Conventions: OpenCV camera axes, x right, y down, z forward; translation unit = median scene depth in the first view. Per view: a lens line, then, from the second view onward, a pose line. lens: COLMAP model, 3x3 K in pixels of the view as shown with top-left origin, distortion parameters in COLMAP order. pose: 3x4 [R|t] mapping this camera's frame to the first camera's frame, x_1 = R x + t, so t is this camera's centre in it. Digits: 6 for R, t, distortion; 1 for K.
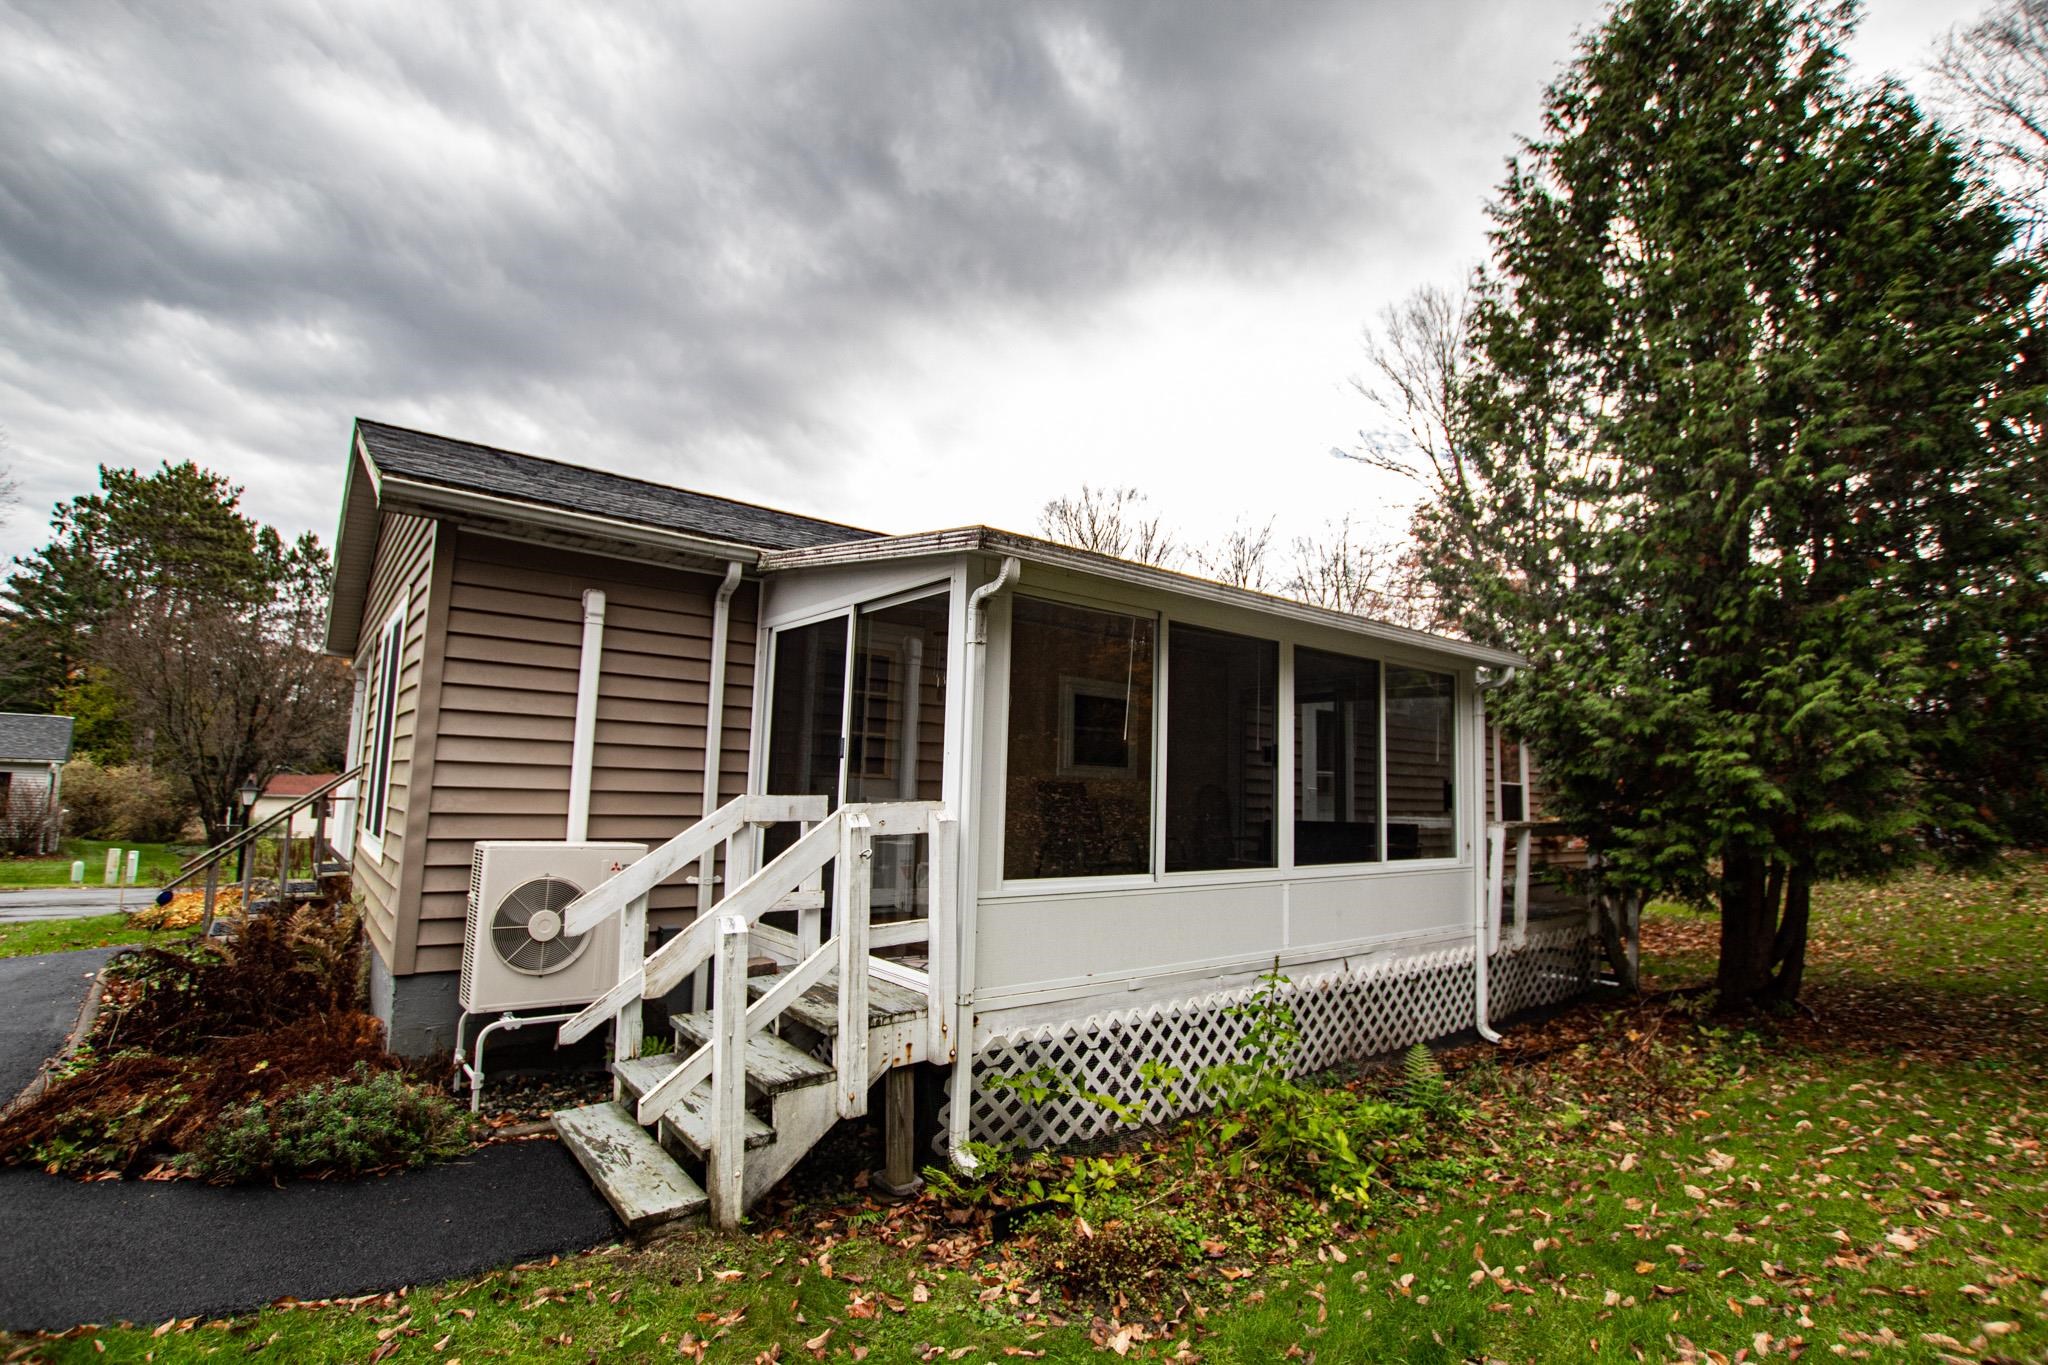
lens RADIAL K [[970.0, 0, 1036.7], [0, 970.0, 693.5], [0, 0, 1]] dist [-0.020232, 0.000108]
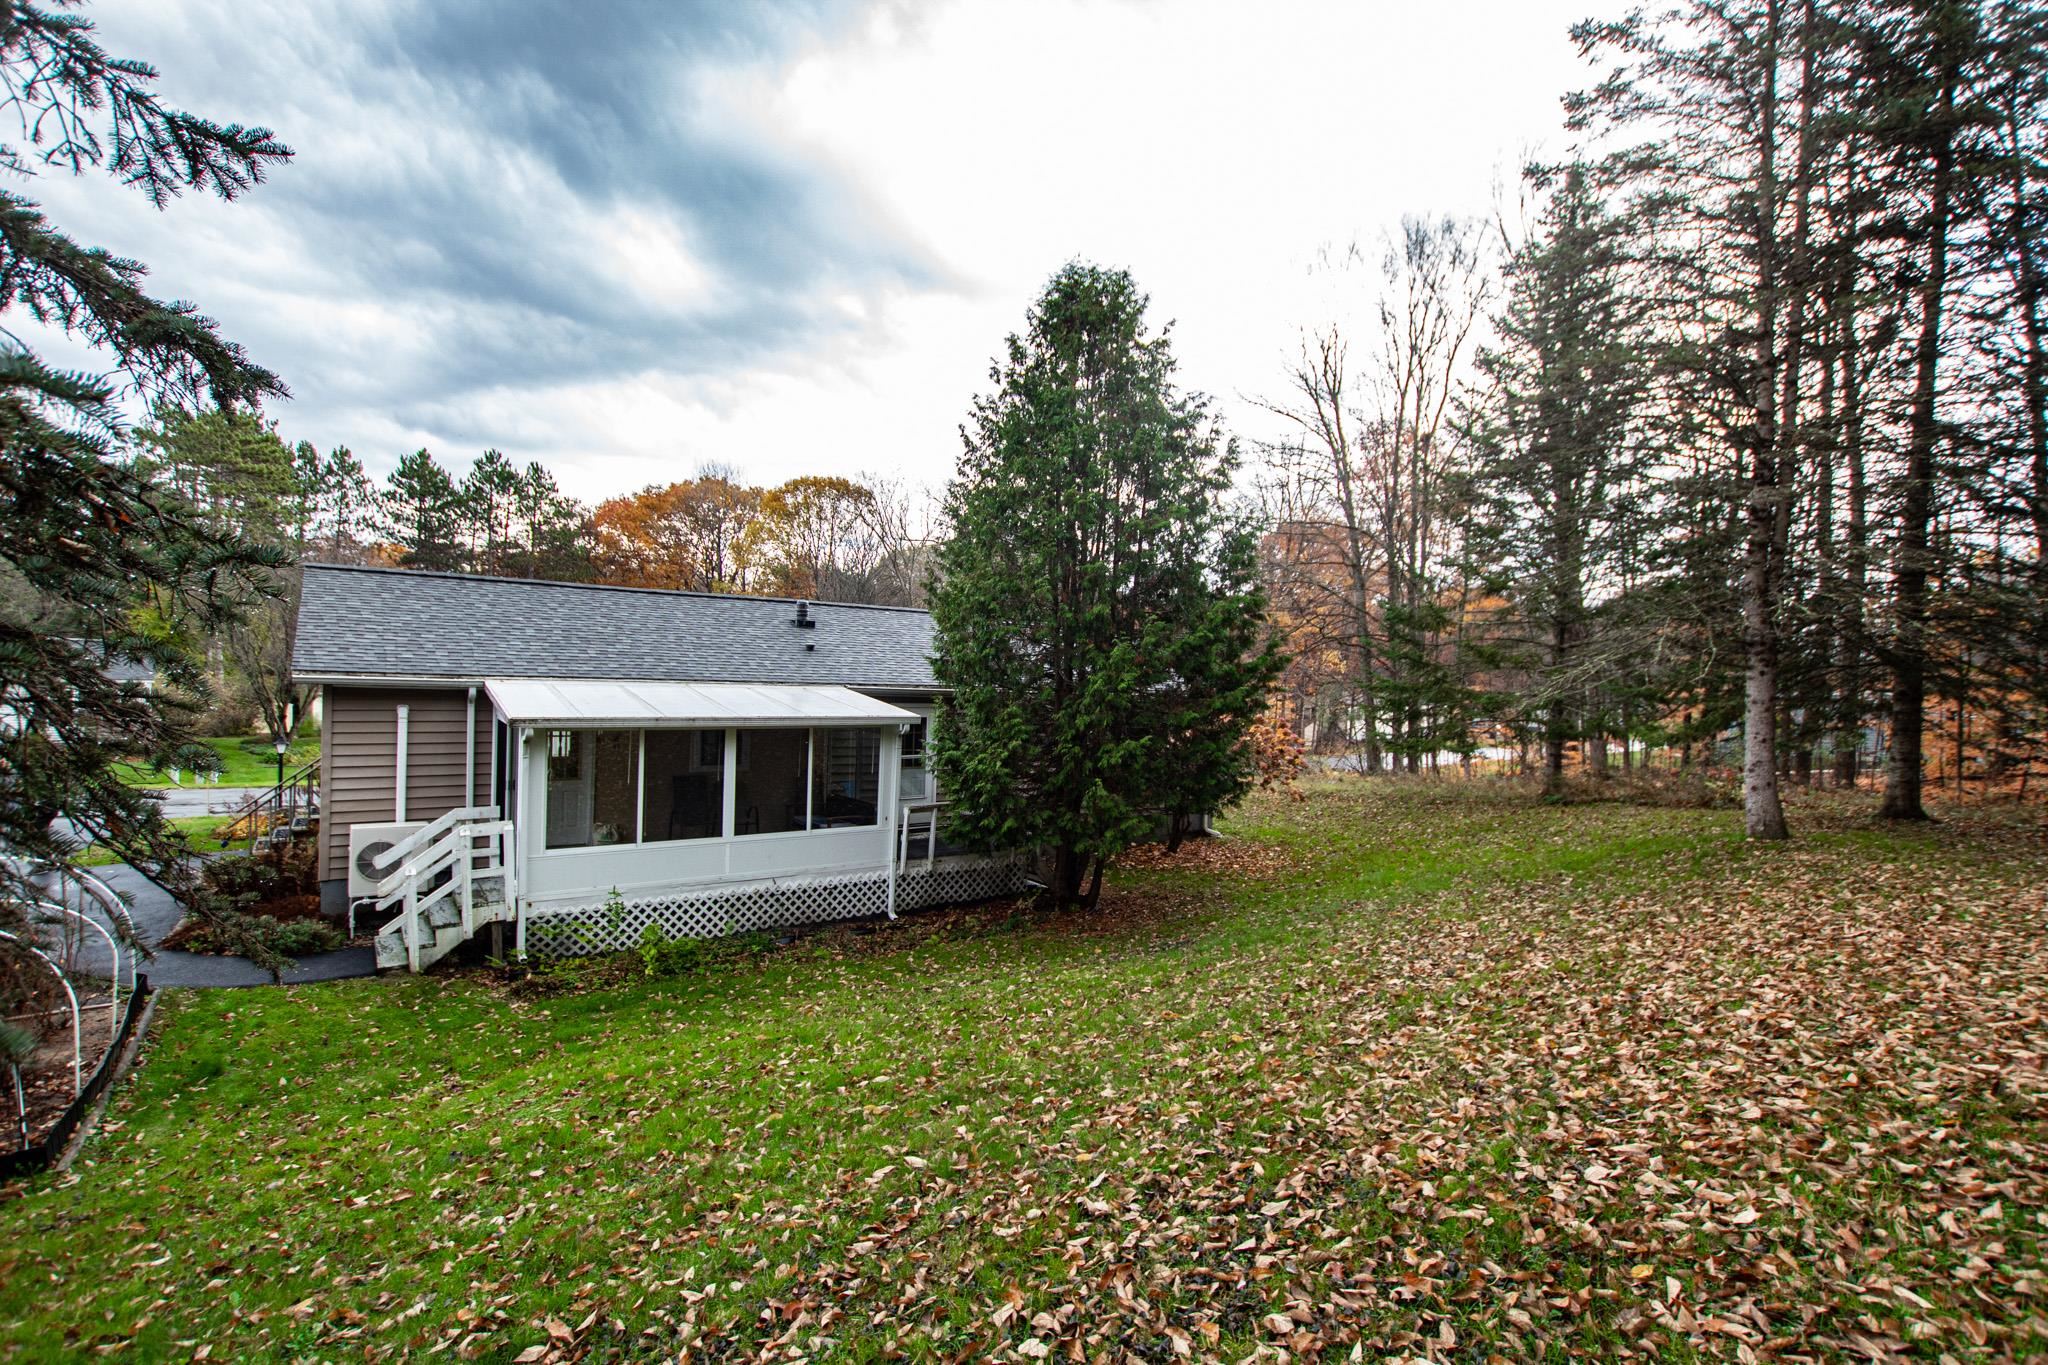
lens RADIAL K [[970.0, 0, 1036.7], [0, 970.0, 693.5], [0, 0, 1]] dist [-0.020232, 0.000108]
pose [[0.999051, 0.010572, -0.042255, 1.159815], [-0.005267, 0.992301, 0.123738, -0.452437], [0.043238, -0.123398, 0.991415, -1.172666]]
